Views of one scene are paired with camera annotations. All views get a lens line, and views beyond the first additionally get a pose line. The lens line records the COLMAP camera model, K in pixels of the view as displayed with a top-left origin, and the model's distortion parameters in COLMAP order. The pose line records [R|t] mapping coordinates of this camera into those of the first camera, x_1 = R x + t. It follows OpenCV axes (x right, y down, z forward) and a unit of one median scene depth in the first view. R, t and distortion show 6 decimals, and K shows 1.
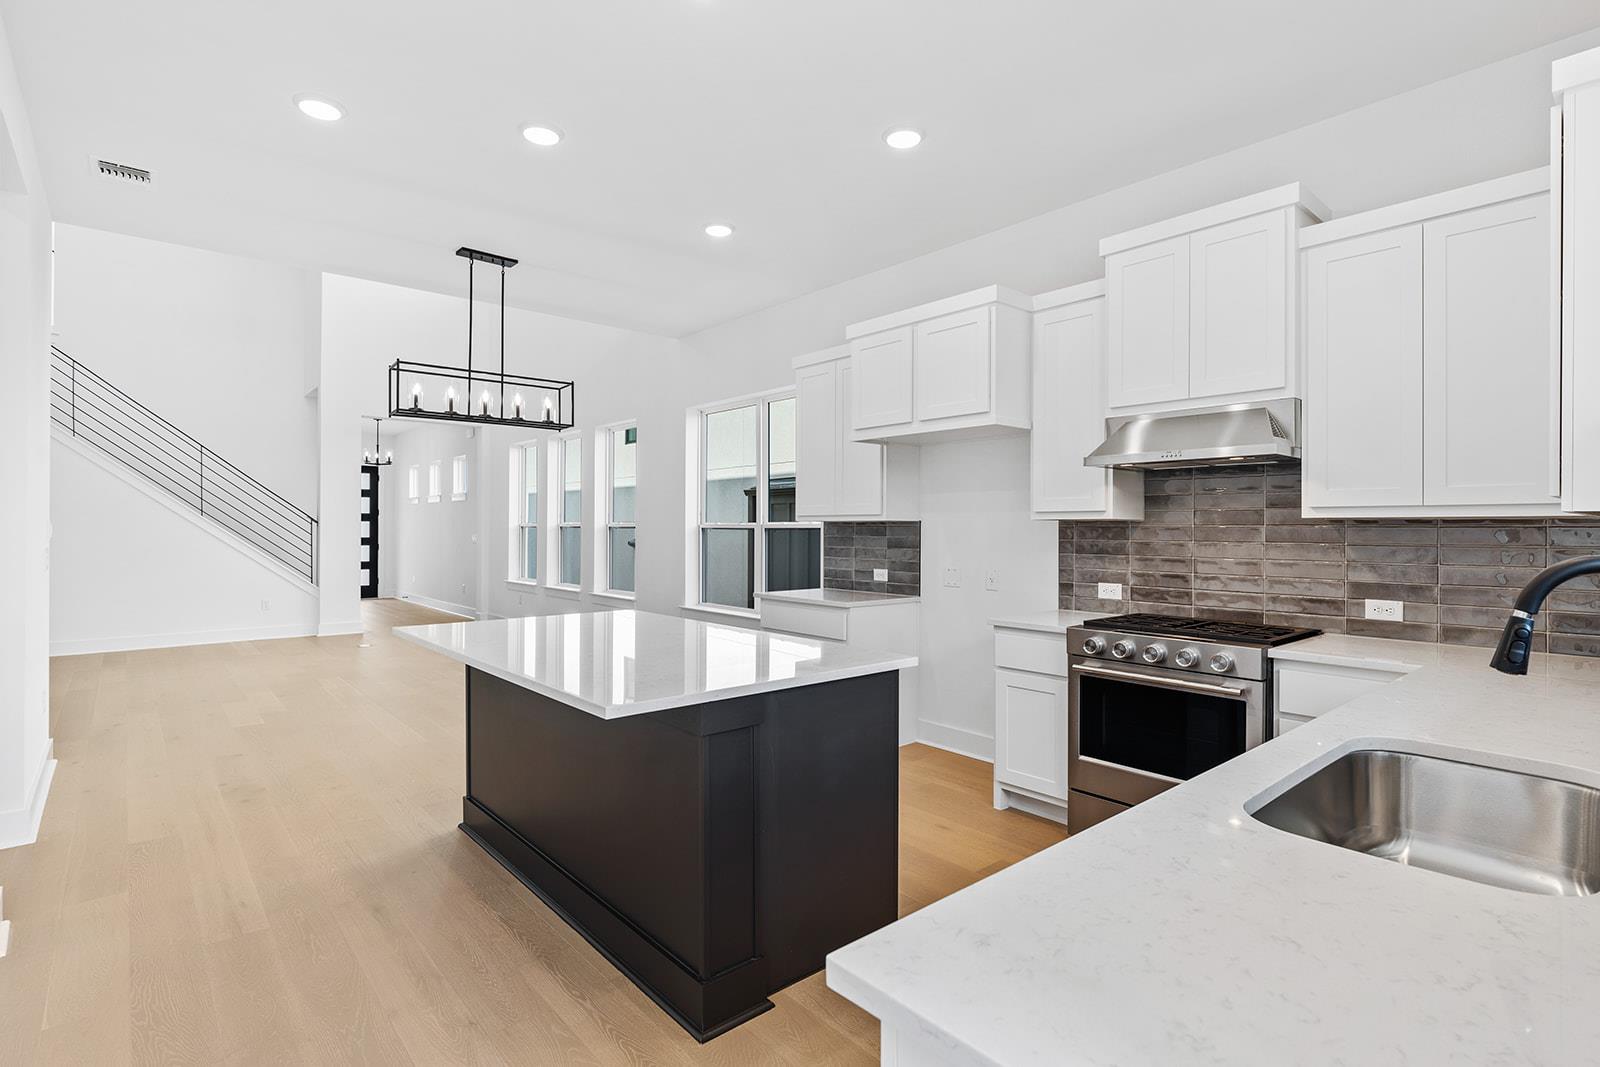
lens RADIAL K [[780.4, 0, 800.7], [0, 780.4, 531.7], [0, 0, 1]] dist [0.002654, 0.000143]
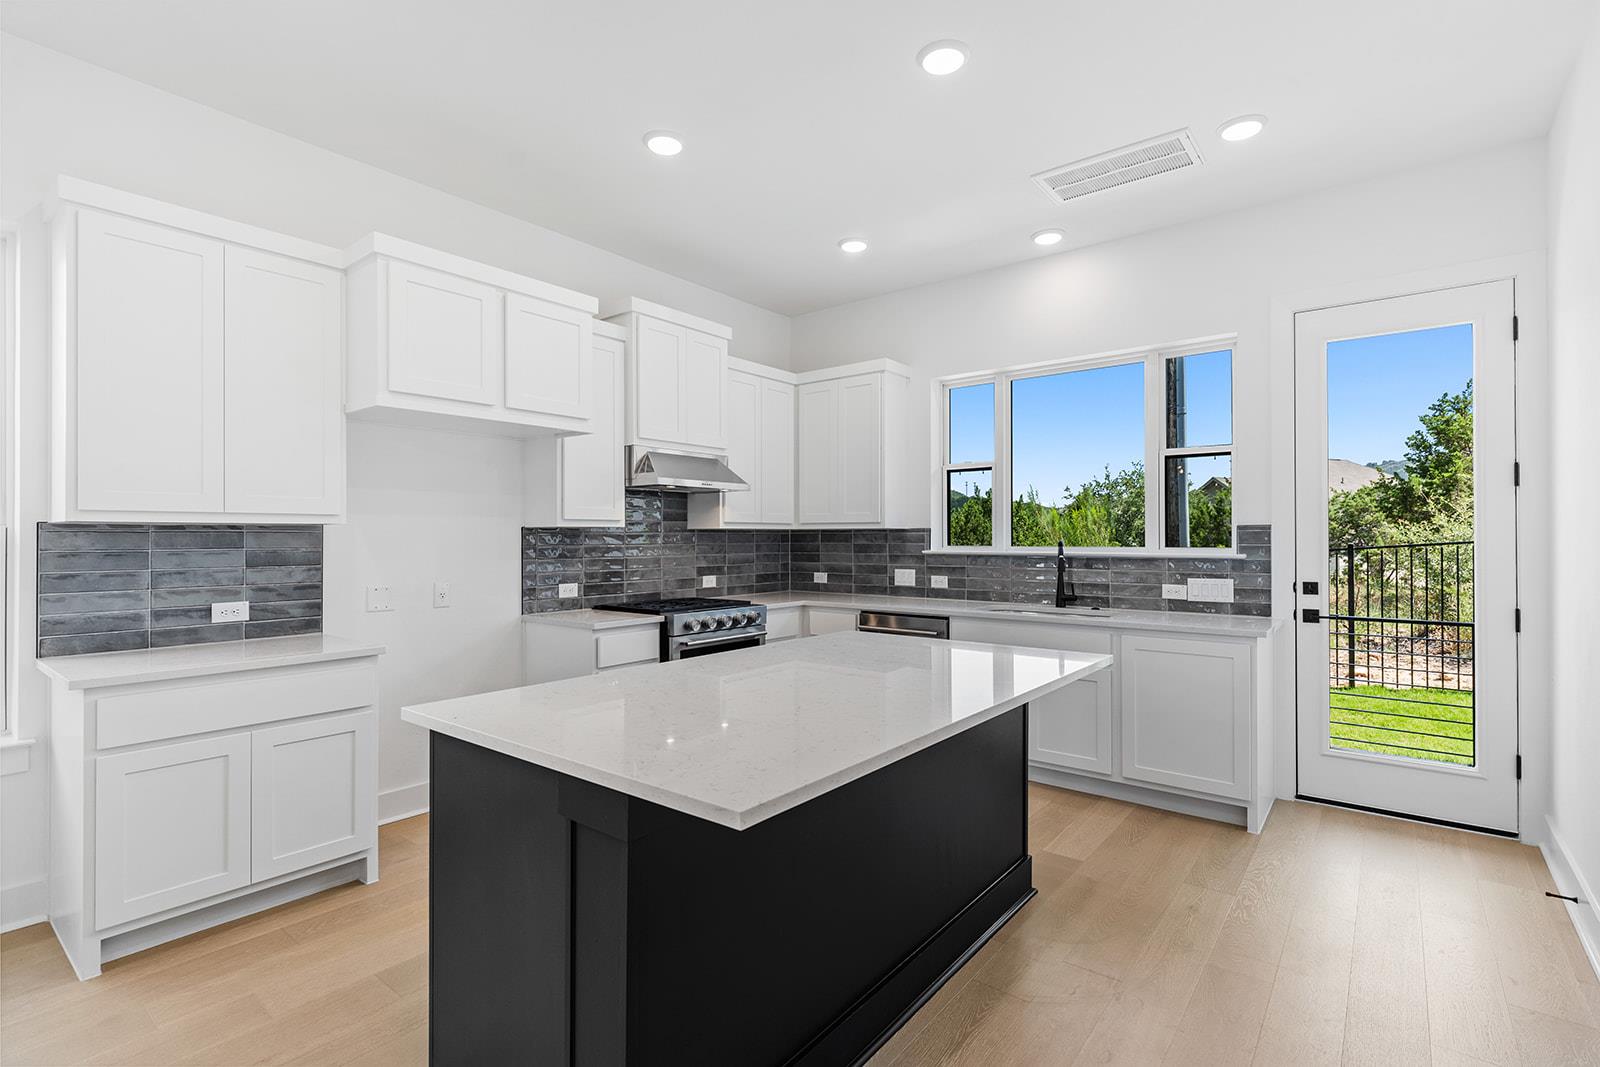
lens RADIAL K [[749.6, 0, 798.1], [0, 749.6, 532.8], [0, 0, 1]] dist [0.004742, 0.000070]
pose [[-0.191846, 0.000273, 0.981425, -0.699015], [0.002481, 0.999997, 0.000207, -0.006590], [-0.981422, 0.002474, -0.191846, 0.840514]]
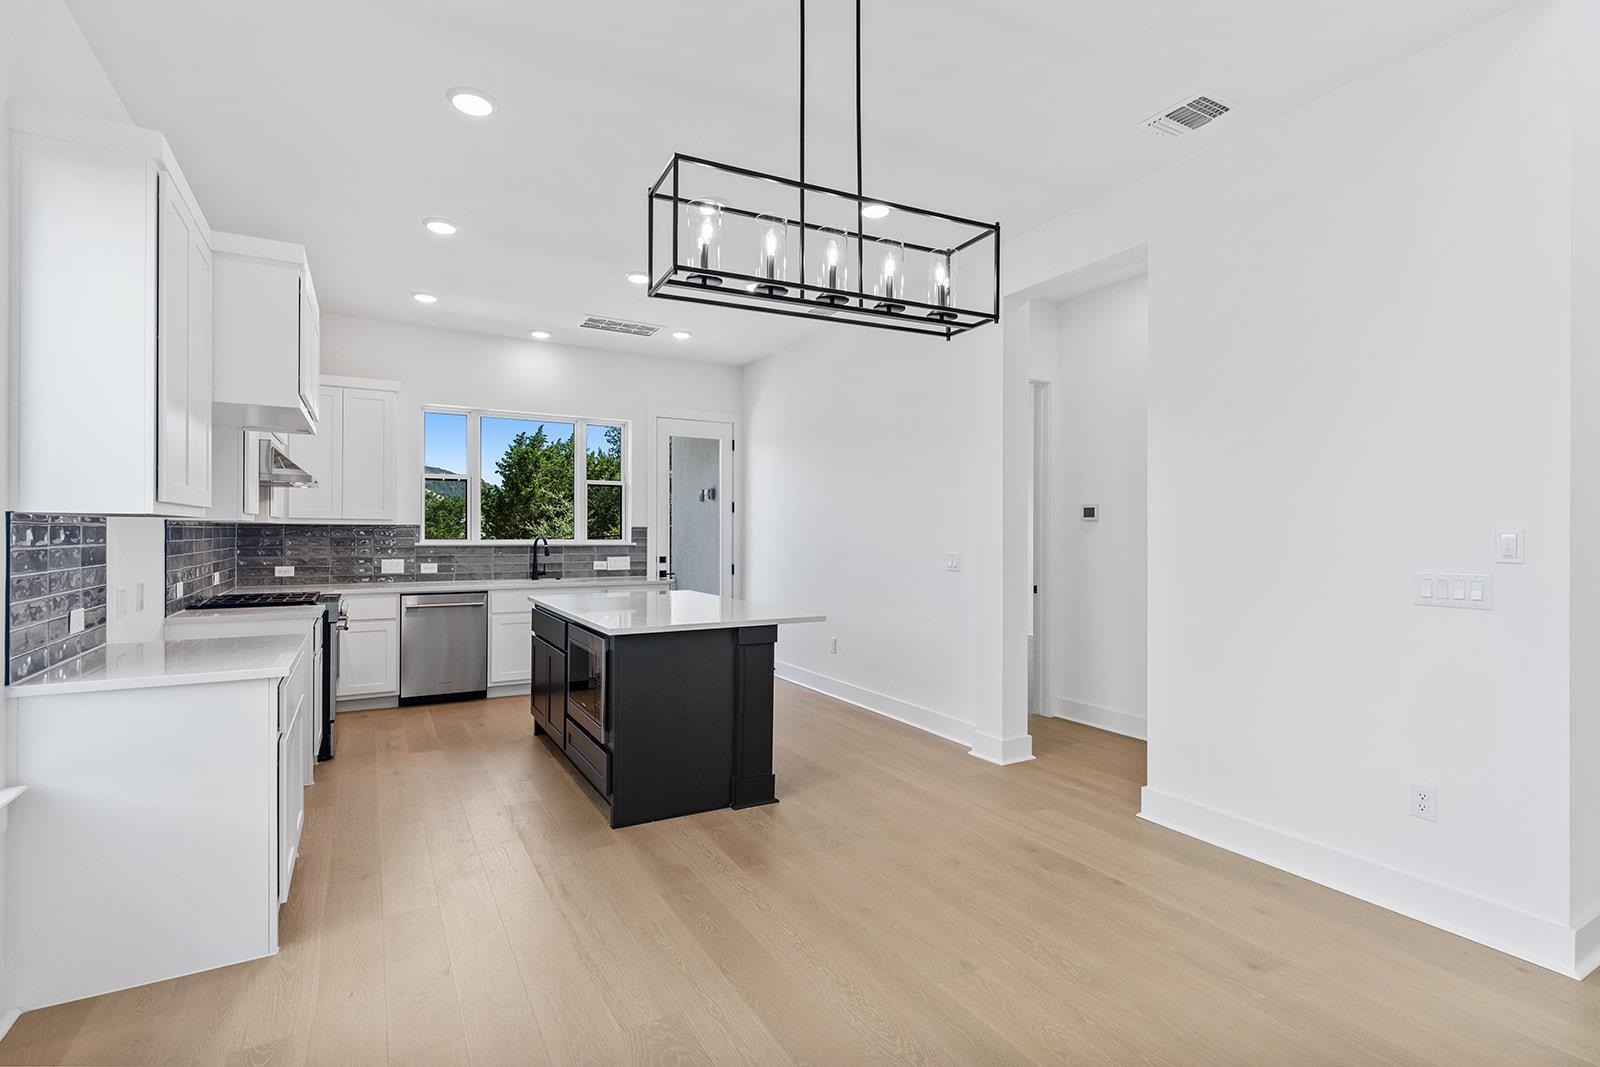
lens RADIAL K [[749.6, 0, 797.3], [0, 749.6, 533.0], [0, 0, 1]] dist [0.004742, 0.000070]
pose [[-0.982168, -0.010737, 0.187697, -0.545247], [-0.010271, 0.999941, 0.003456, -0.011264], [-0.187723, 0.001467, -0.982221, 1.912967]]
